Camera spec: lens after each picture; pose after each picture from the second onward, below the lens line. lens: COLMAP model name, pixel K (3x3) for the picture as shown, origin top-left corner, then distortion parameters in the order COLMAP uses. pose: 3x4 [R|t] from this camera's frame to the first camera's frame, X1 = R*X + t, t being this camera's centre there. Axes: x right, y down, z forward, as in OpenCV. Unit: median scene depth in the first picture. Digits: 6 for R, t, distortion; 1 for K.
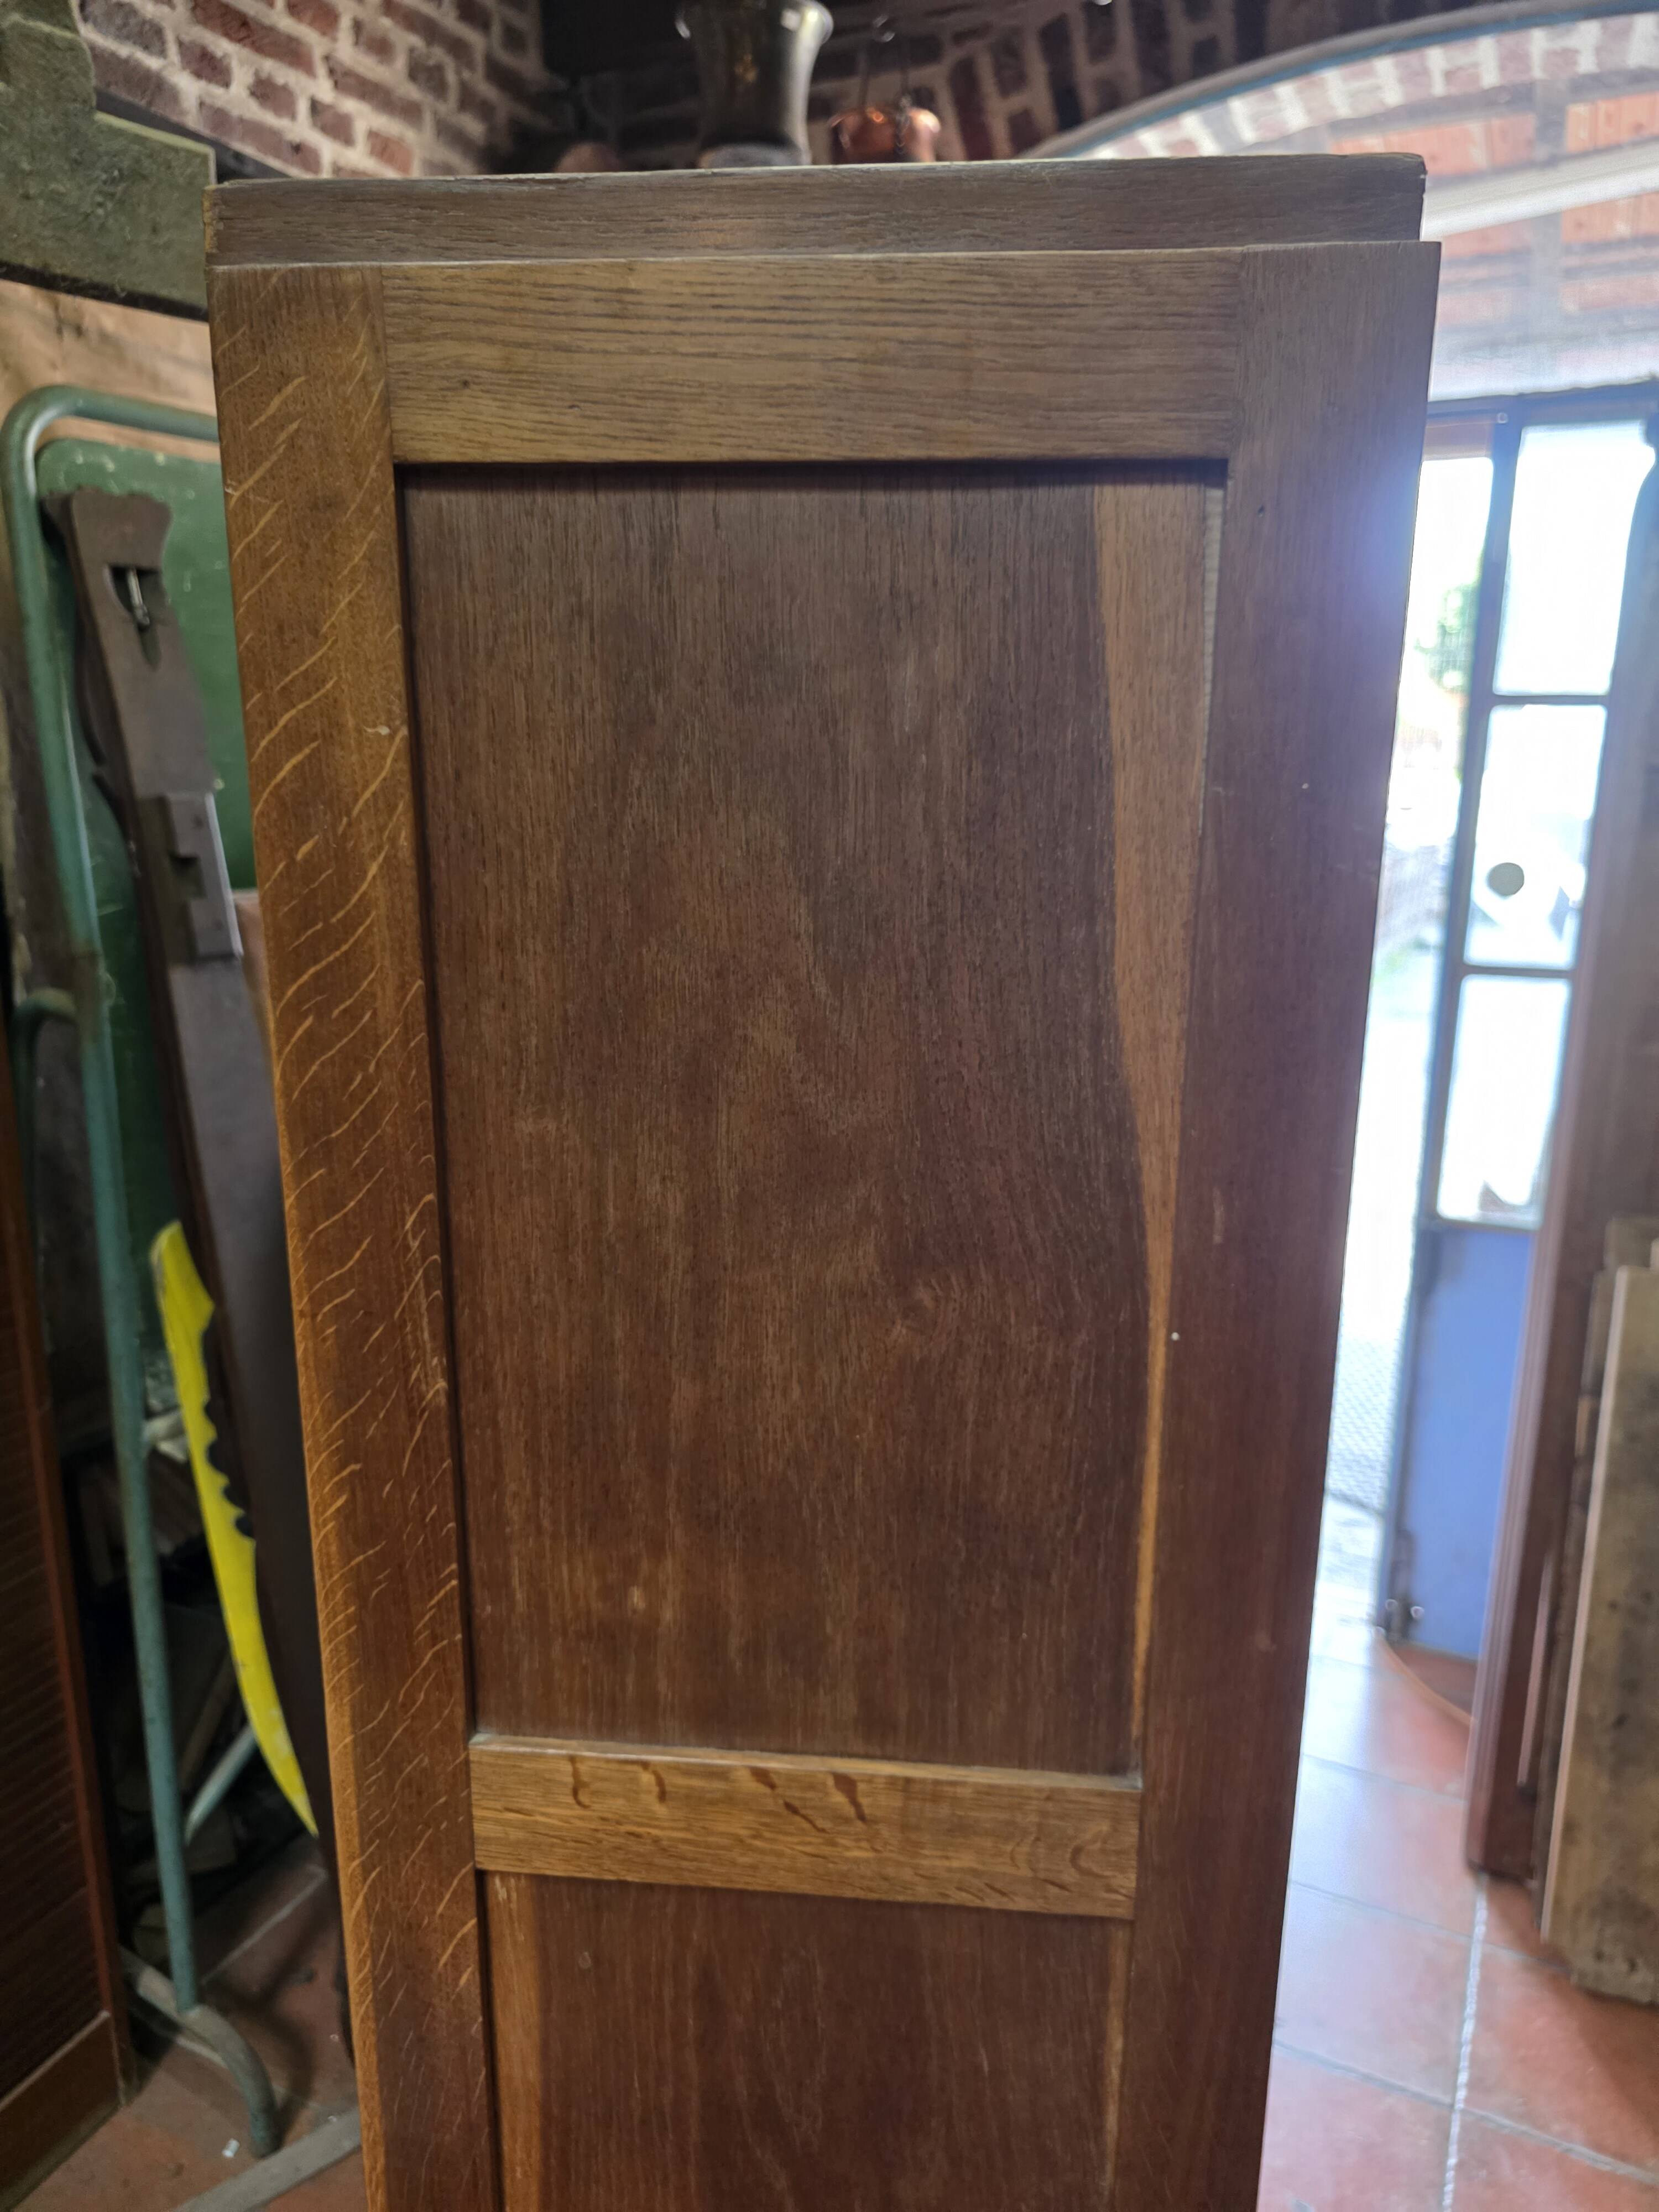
lens RADIAL K [[1529.3, 0, 839.8], [0, 1529.3, 1134.4], [0, 0, 1]] dist [0.006729, -0.002749]
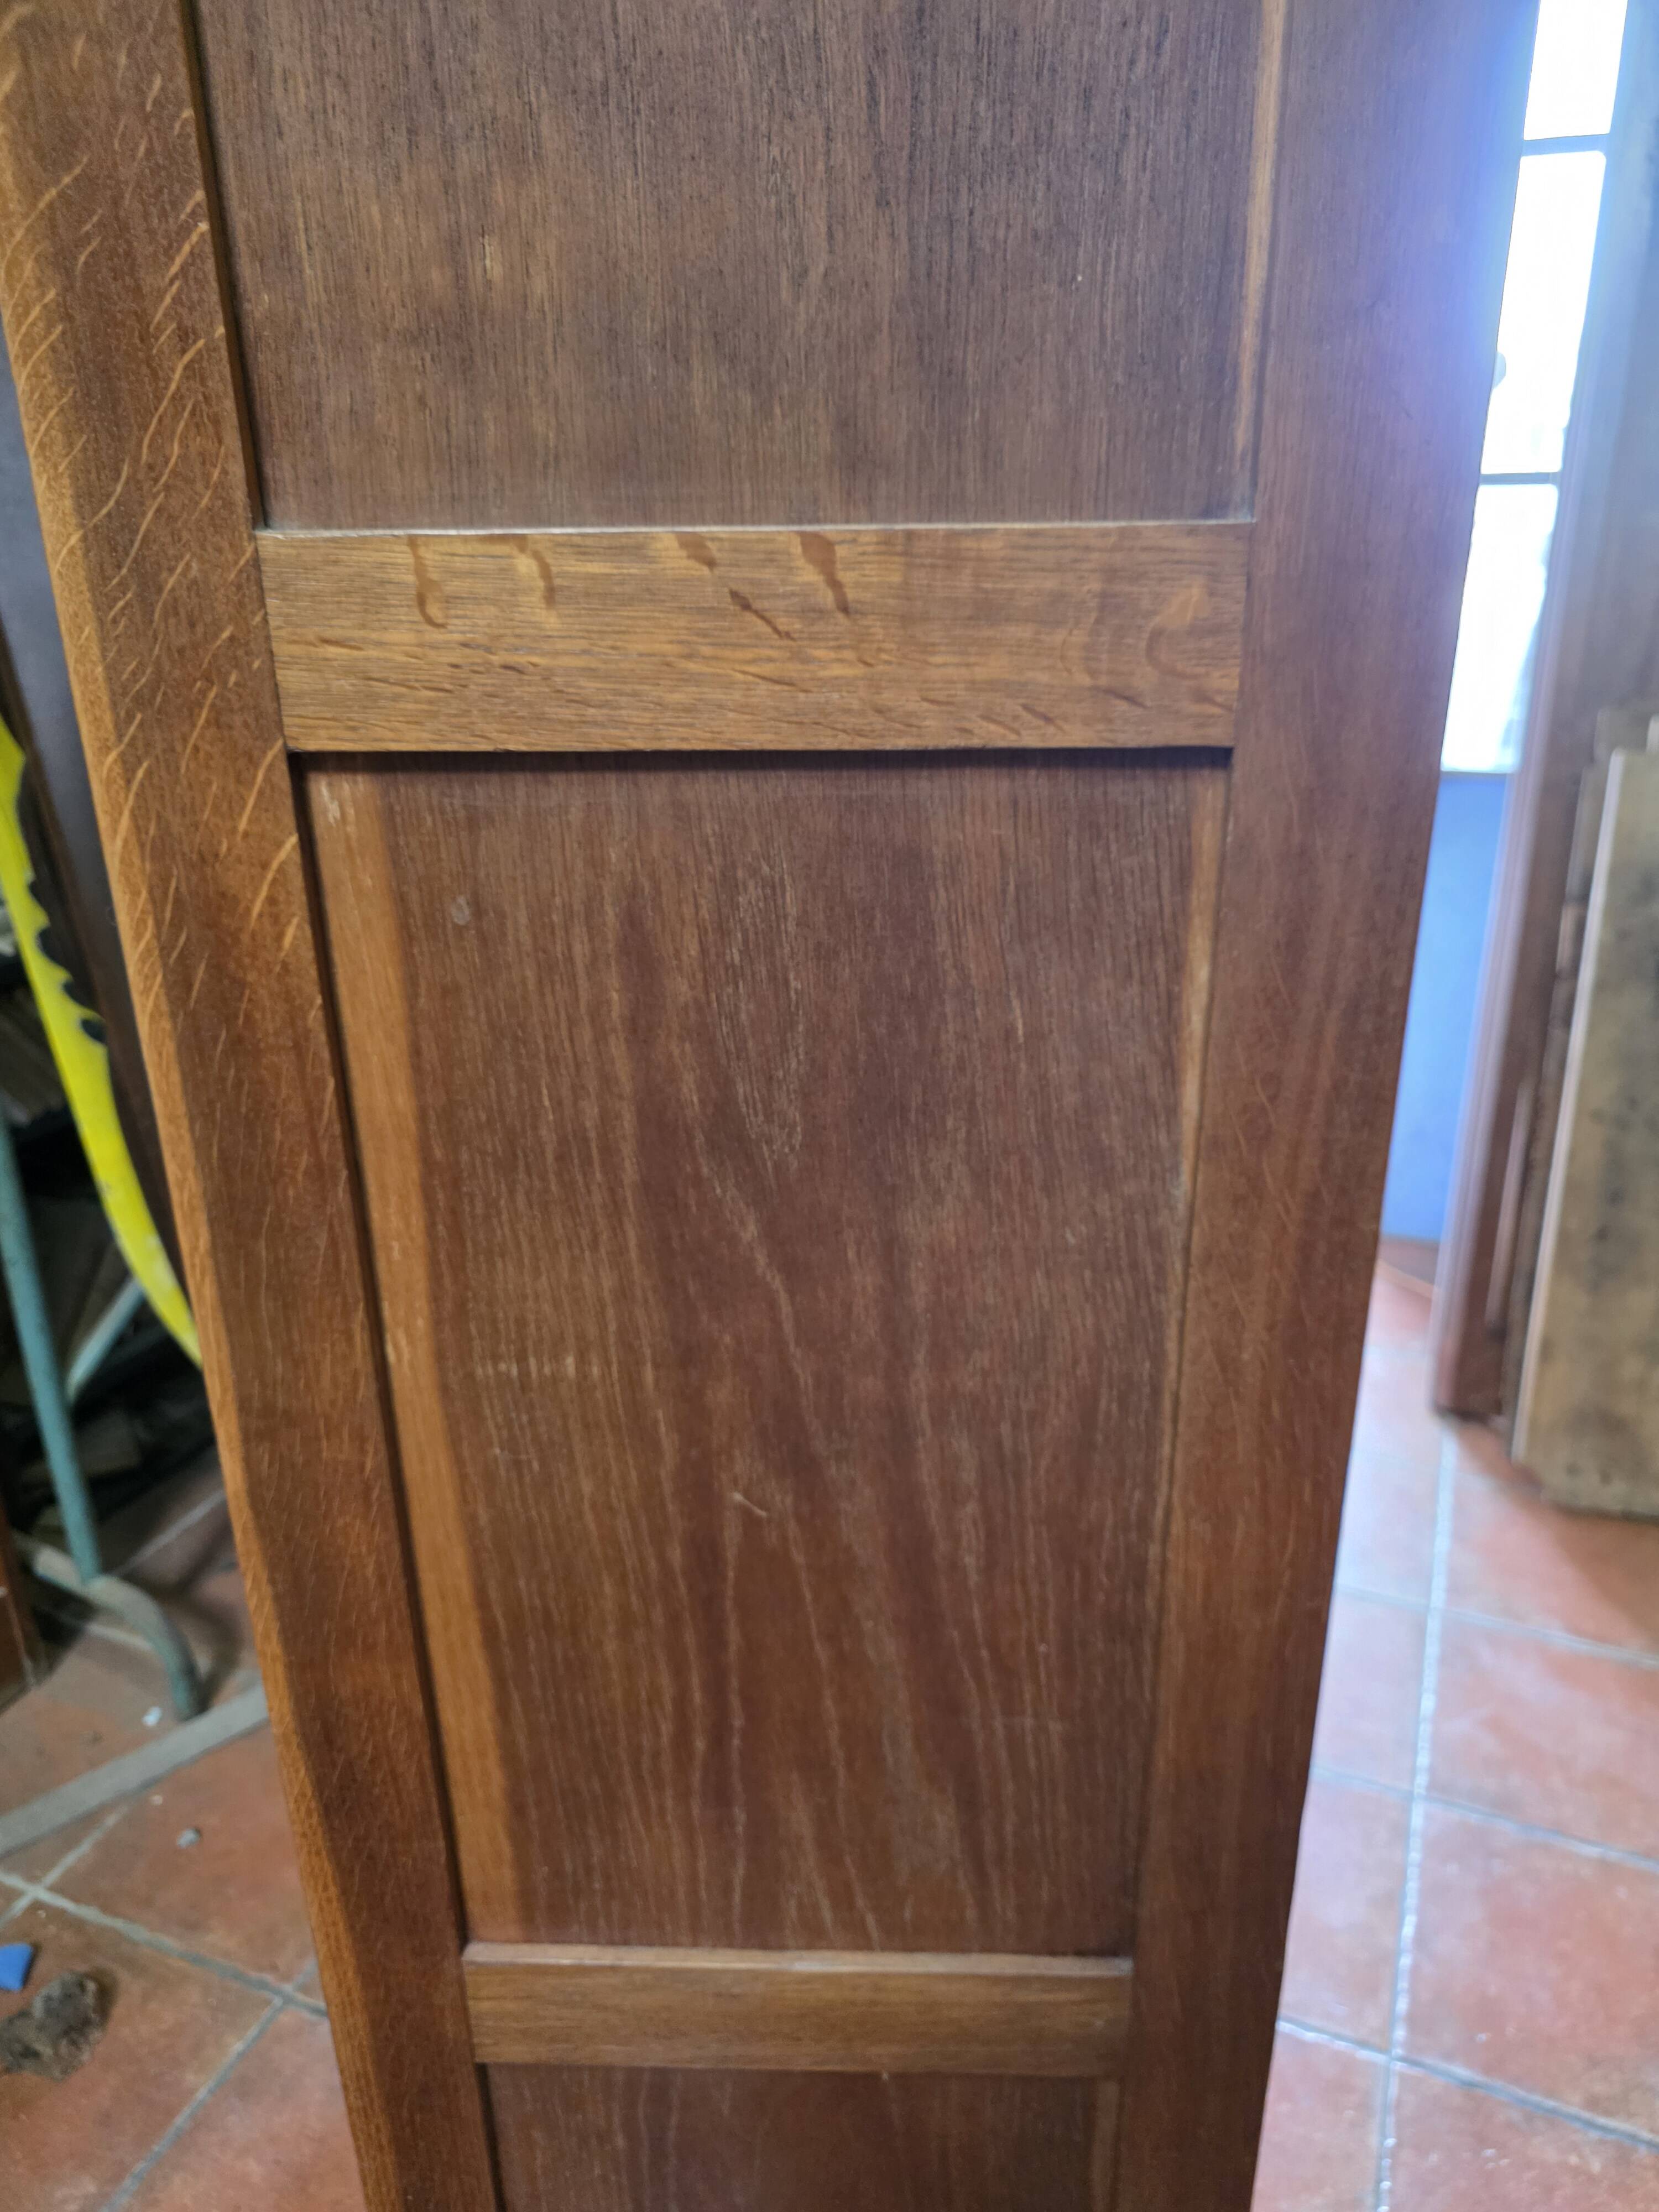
lens RADIAL K [[1544.5, 0, 835.5], [0, 1544.5, 1110.7], [0, 0, 1]] dist [0.032153, -0.039181]
pose [[0.997932, -0.043758, 0.047080, -0.030769], [0.037093, 0.990268, 0.134142, 0.554379], [-0.052492, -0.132118, 0.989843, 0.271080]]
